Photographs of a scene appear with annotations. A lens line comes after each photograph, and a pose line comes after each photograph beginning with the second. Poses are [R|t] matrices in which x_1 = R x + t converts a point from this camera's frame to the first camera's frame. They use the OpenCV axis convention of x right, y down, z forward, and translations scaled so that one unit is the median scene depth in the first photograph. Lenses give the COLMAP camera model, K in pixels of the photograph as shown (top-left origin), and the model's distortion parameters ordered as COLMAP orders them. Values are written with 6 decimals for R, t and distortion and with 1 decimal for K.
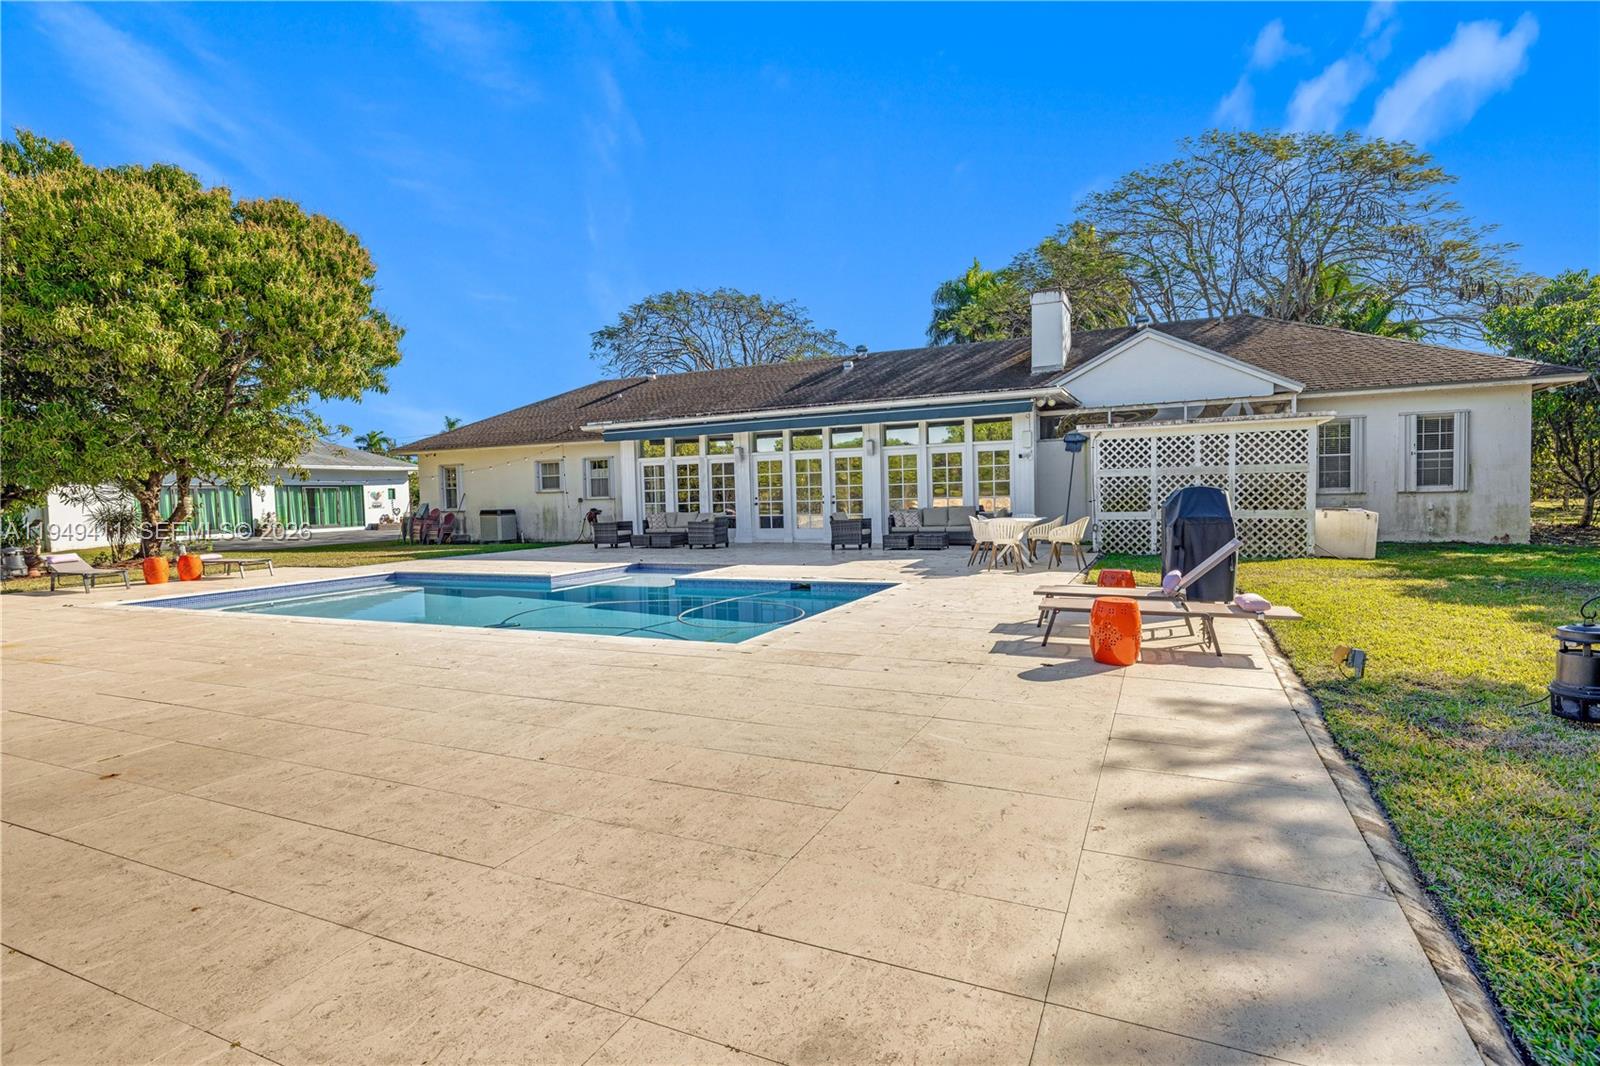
lens RADIAL K [[802.0, 0, 800.0], [0, 802.0, 533.0], [0, 0, 1]] dist [-0.002706, -0.000329]
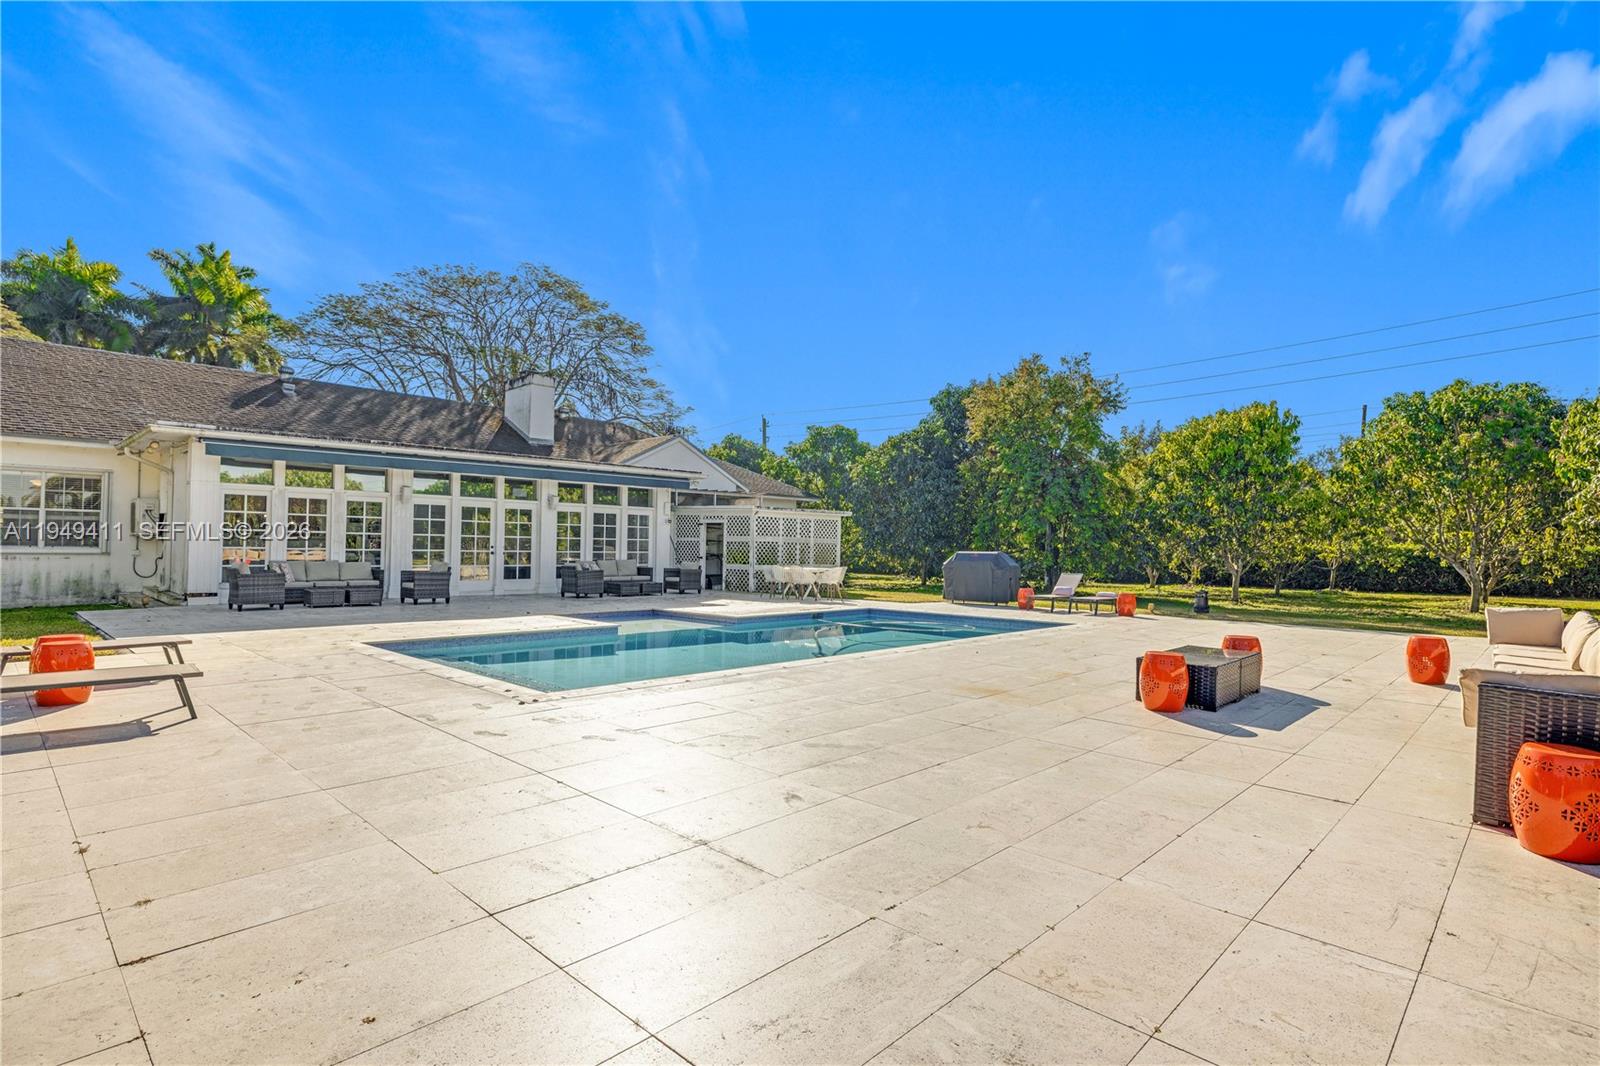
lens RADIAL K [[802.0, 0, 800.0], [0, 802.0, 533.0], [0, 0, 1]] dist [-0.002706, -0.000329]
pose [[0.323887, 0.047308, 0.944912, -0.755927], [0.022864, 0.998066, -0.057806, 0.002322], [-0.945820, 0.040327, 0.322179, 0.329143]]
